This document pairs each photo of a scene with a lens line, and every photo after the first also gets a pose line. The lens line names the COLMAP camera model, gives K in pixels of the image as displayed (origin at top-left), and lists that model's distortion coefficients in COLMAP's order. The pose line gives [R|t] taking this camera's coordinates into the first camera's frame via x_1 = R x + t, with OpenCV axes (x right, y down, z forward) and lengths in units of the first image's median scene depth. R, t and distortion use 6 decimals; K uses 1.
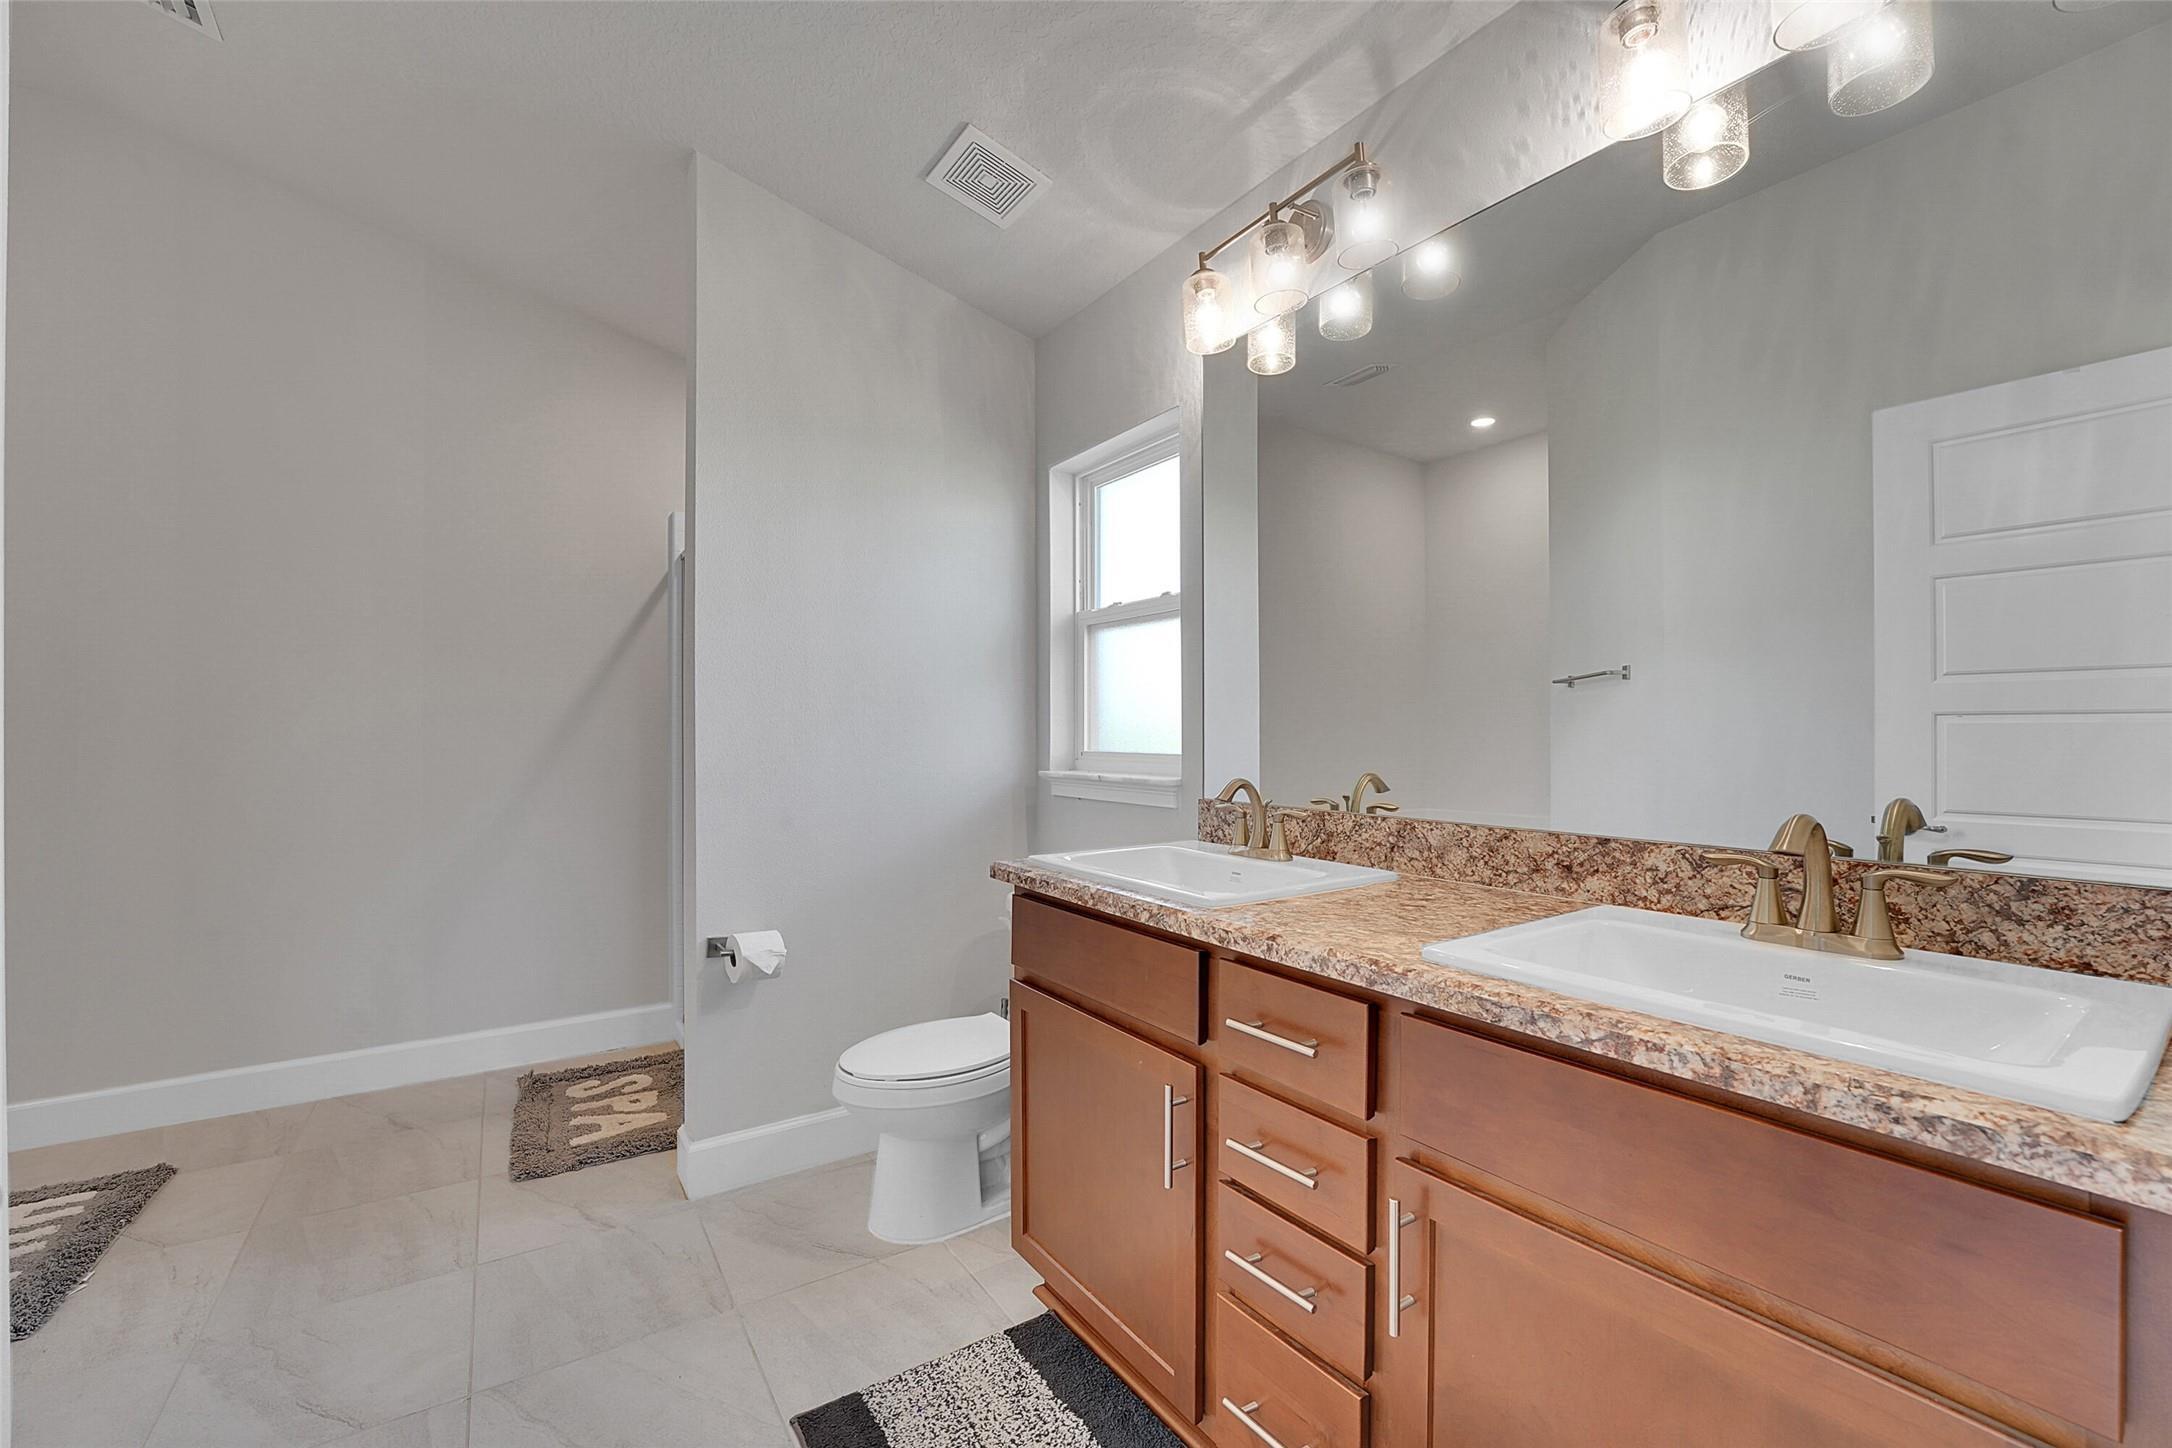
lens RADIAL K [[887.9, 0, 1086.0], [0, 887.9, 724.0], [0, 0, 1]] dist [-0.024346, 0.000013]
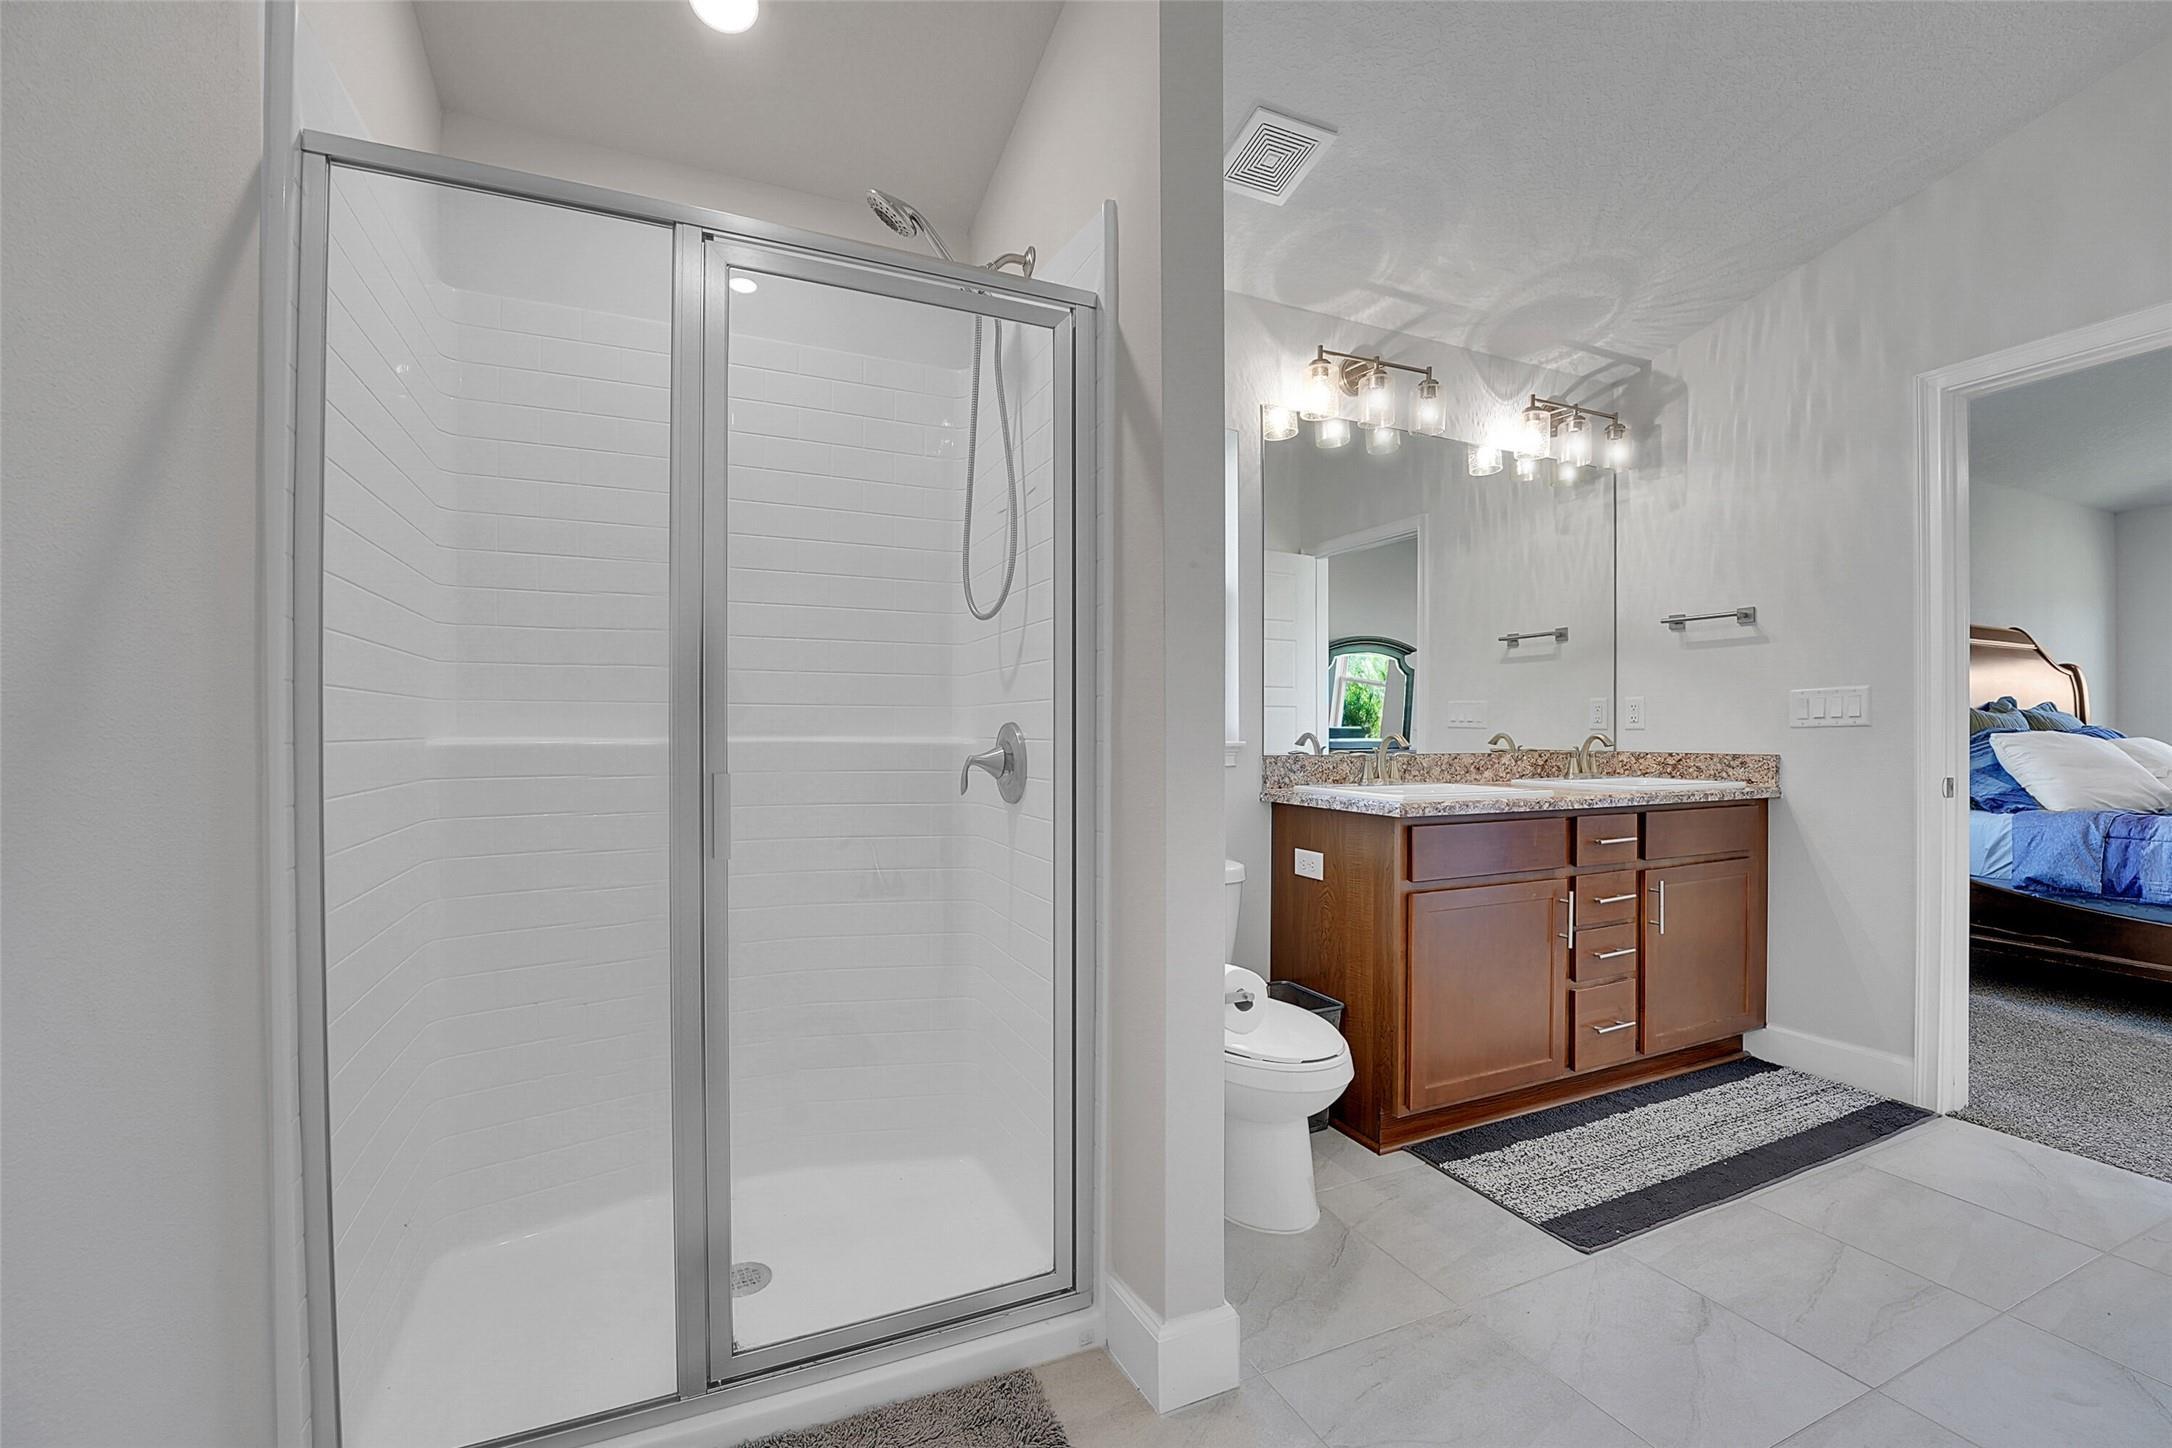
lens RADIAL K [[887.9, 0, 1086.0], [0, 887.9, 724.0], [0, 0, 1]] dist [-0.024346, 0.000013]
pose [[0.172510, 0.002831, 0.985004, -1.428990], [-0.011750, 0.999931, -0.000816, 0.053212], [-0.984938, -0.011433, 0.172531, 1.272474]]
